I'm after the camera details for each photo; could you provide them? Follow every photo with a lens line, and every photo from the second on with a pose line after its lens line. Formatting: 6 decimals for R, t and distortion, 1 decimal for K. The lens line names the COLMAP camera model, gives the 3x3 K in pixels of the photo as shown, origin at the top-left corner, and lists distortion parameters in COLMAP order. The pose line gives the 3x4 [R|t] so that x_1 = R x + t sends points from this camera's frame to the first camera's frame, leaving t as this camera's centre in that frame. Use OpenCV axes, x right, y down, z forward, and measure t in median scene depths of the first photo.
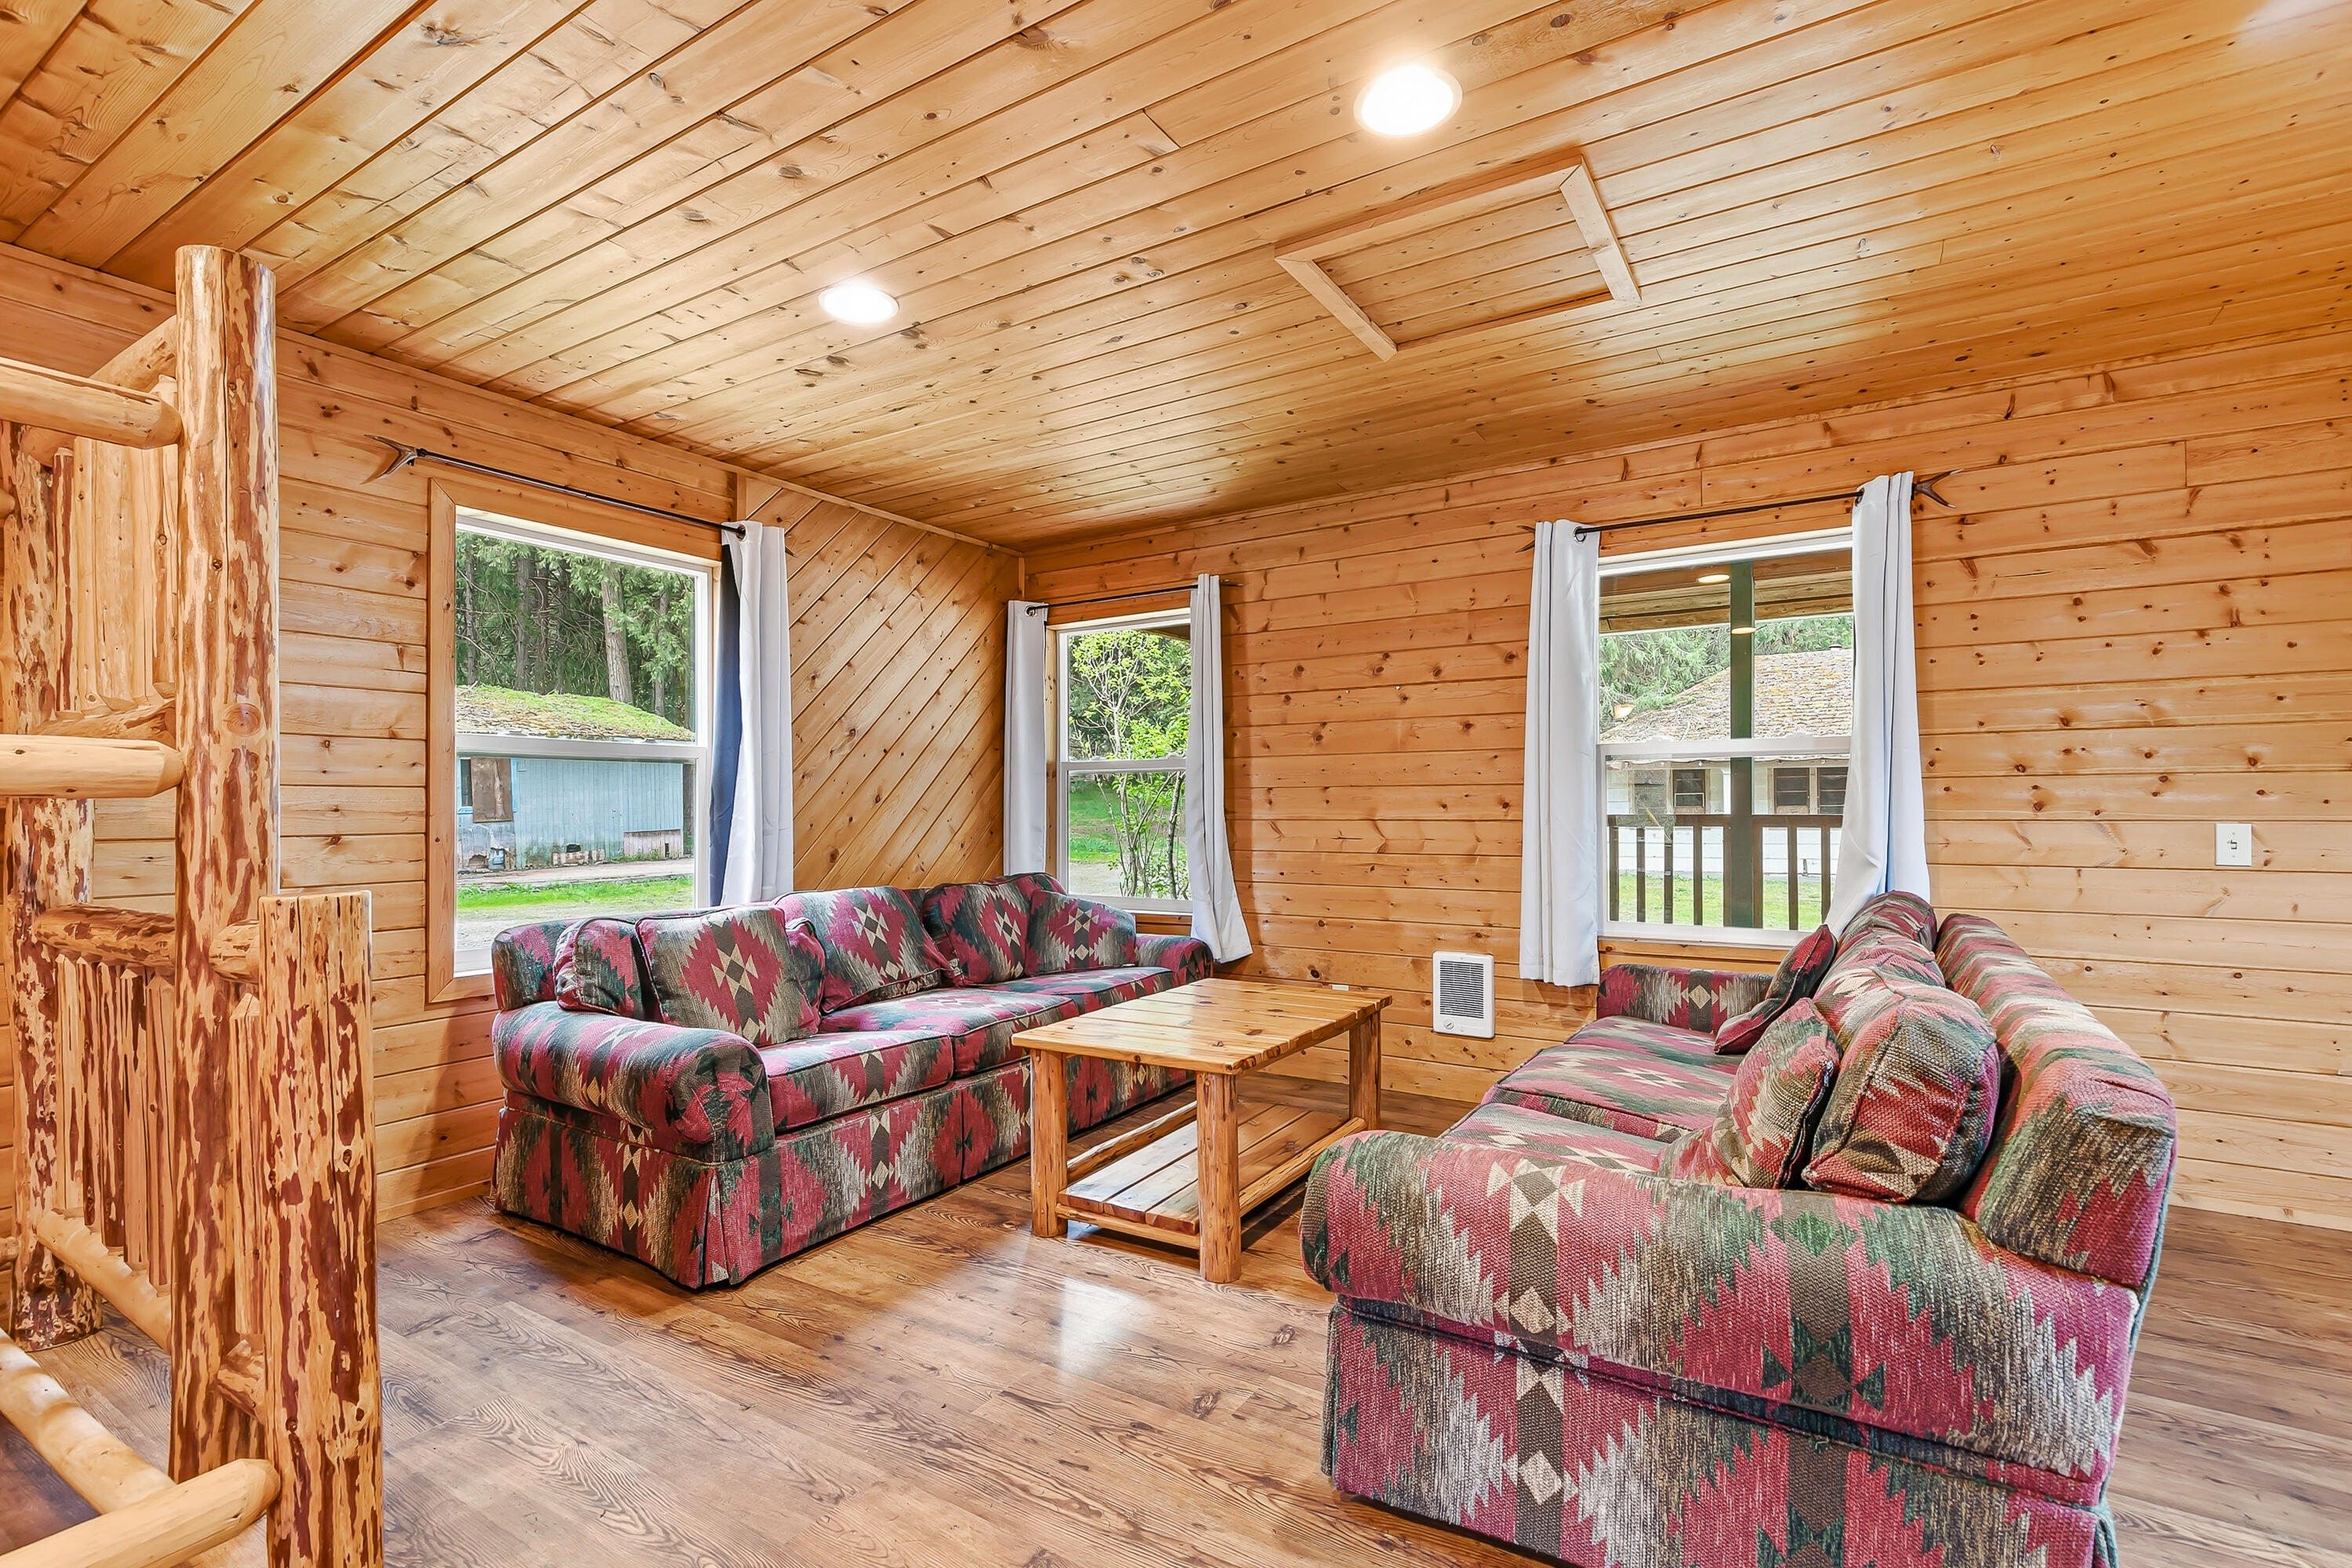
lens RADIAL K [[1091.5, 0, 1171.4], [0, 1091.5, 807.8], [0, 0, 1]] dist [0.004231, 0.000151]
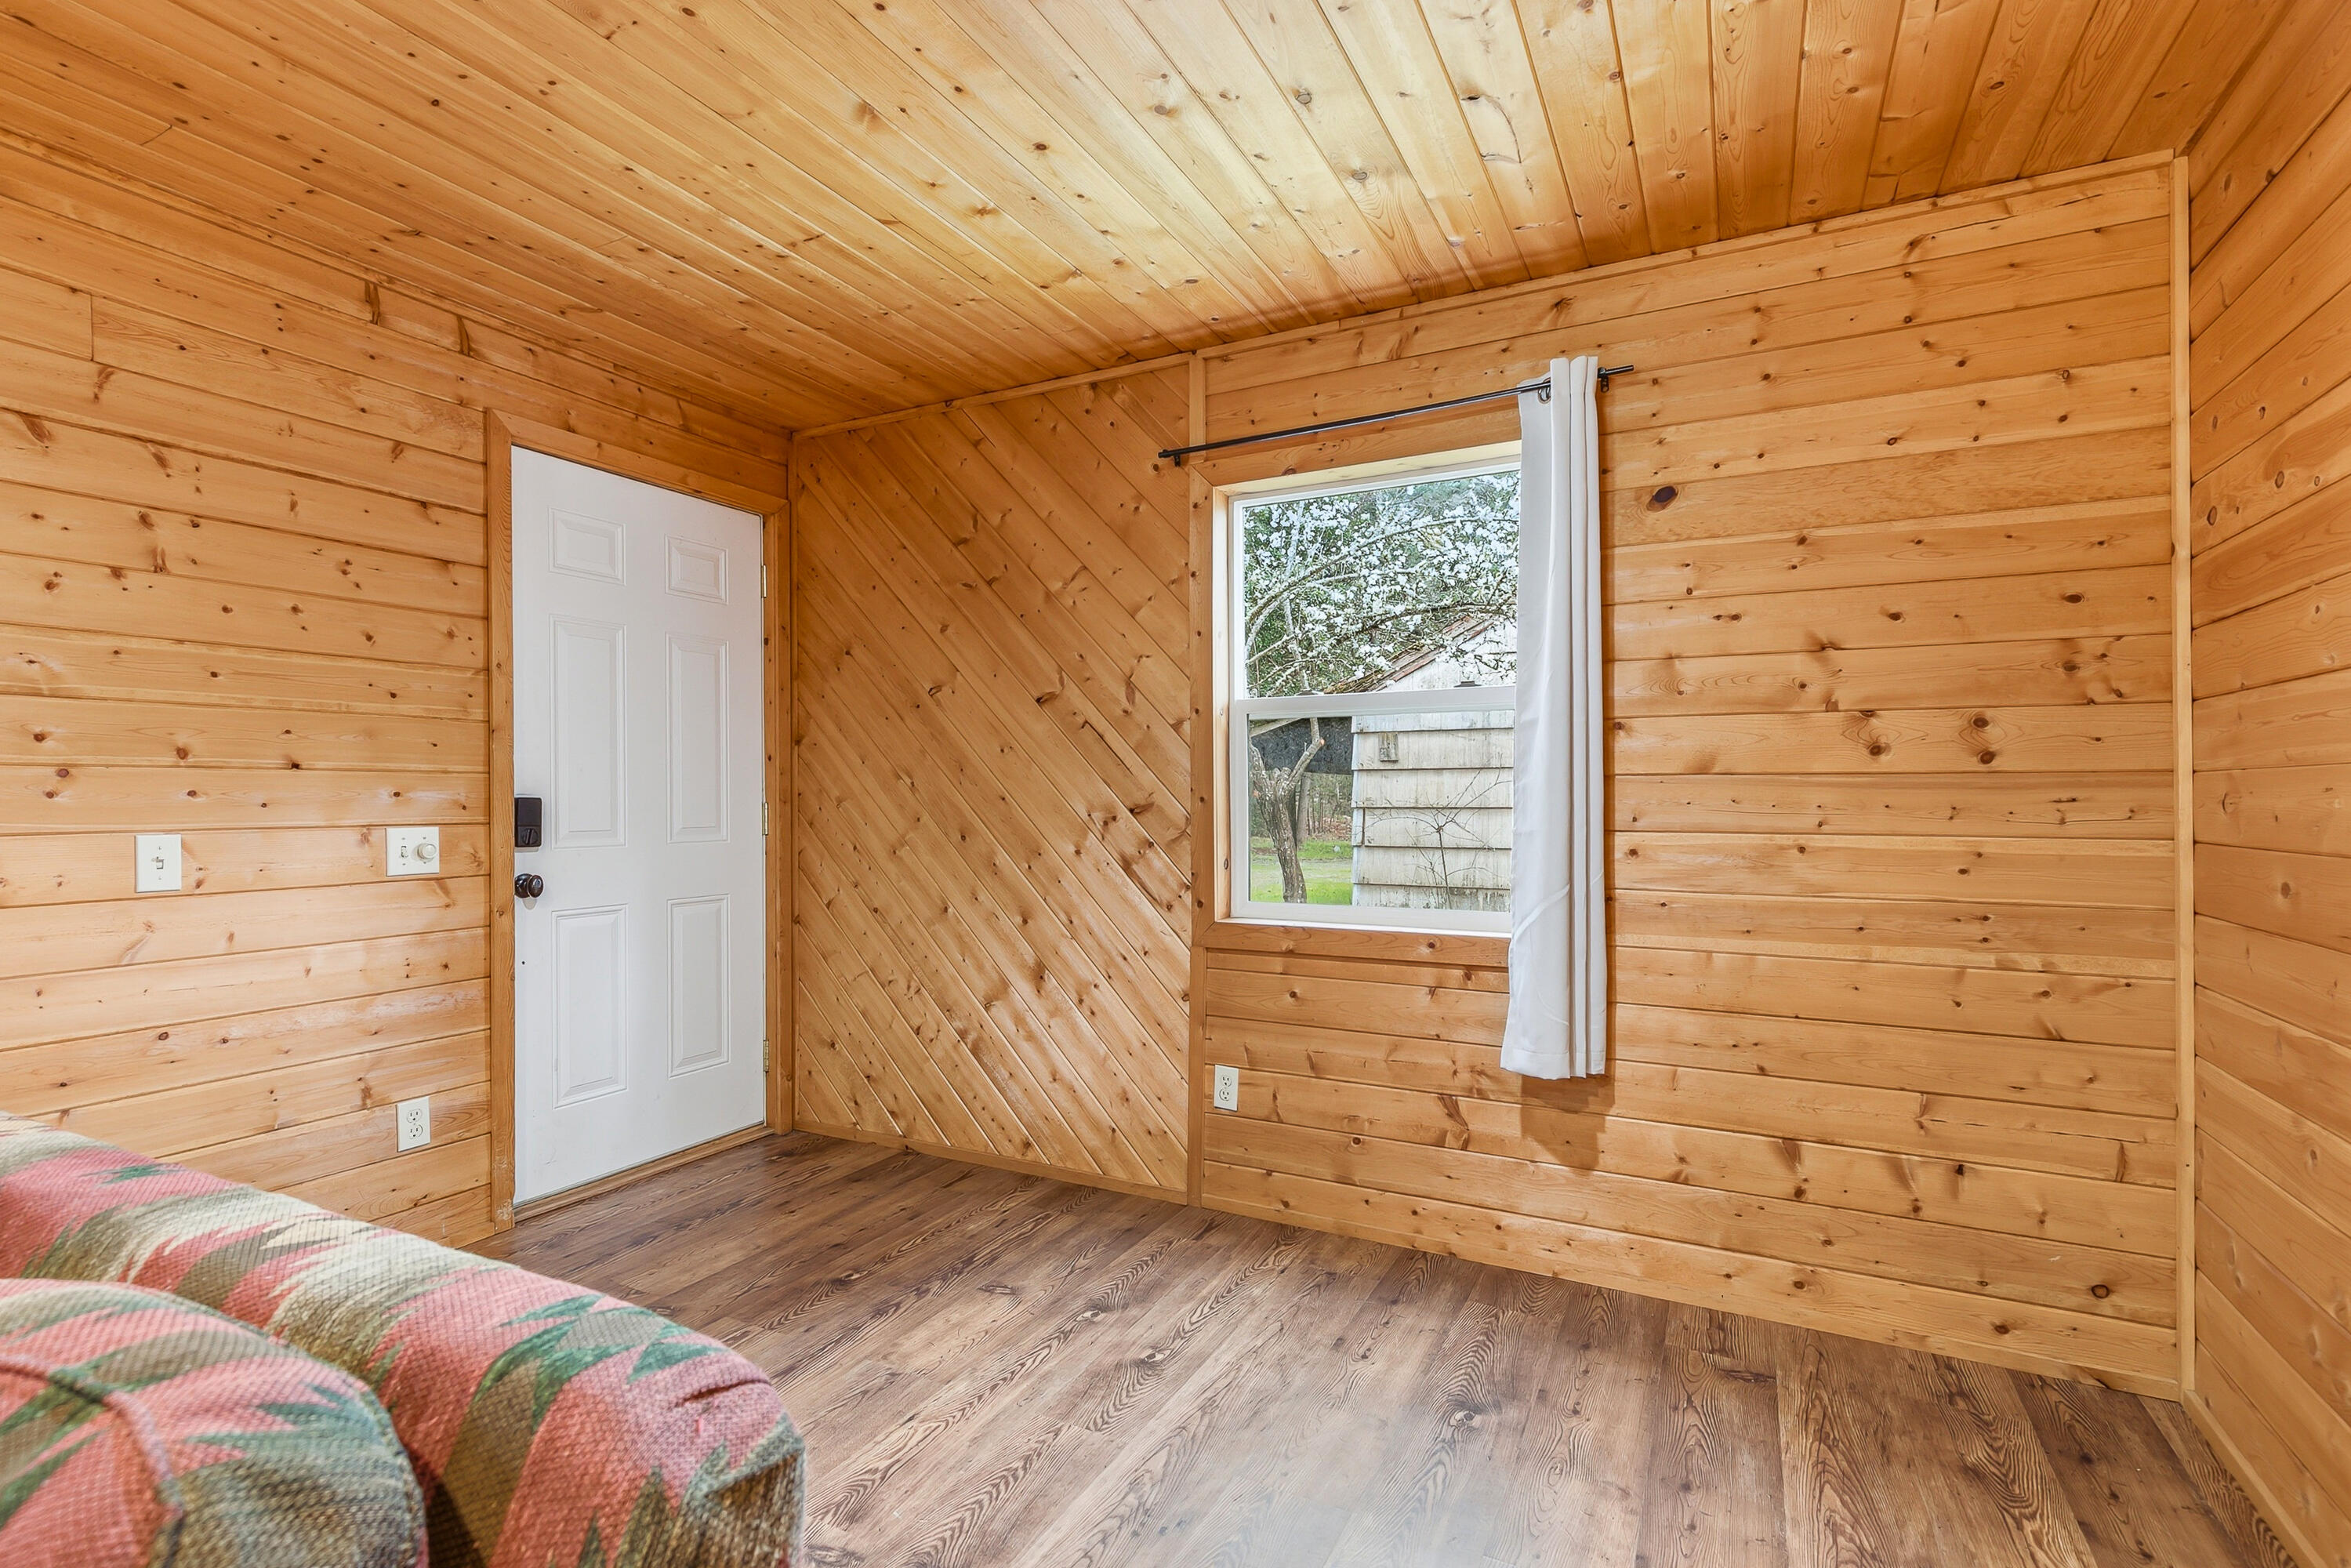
lens RADIAL K [[1091.1, 0, 1177.0], [0, 1091.1, 800.2], [0, 0, 1]] dist [0.004231, 0.000151]
pose [[-0.089062, -0.000219, 0.996026, 0.159568], [0.006718, 0.999977, 0.000821, -0.005150], [-0.996003, 0.006764, -0.089058, 0.370471]]
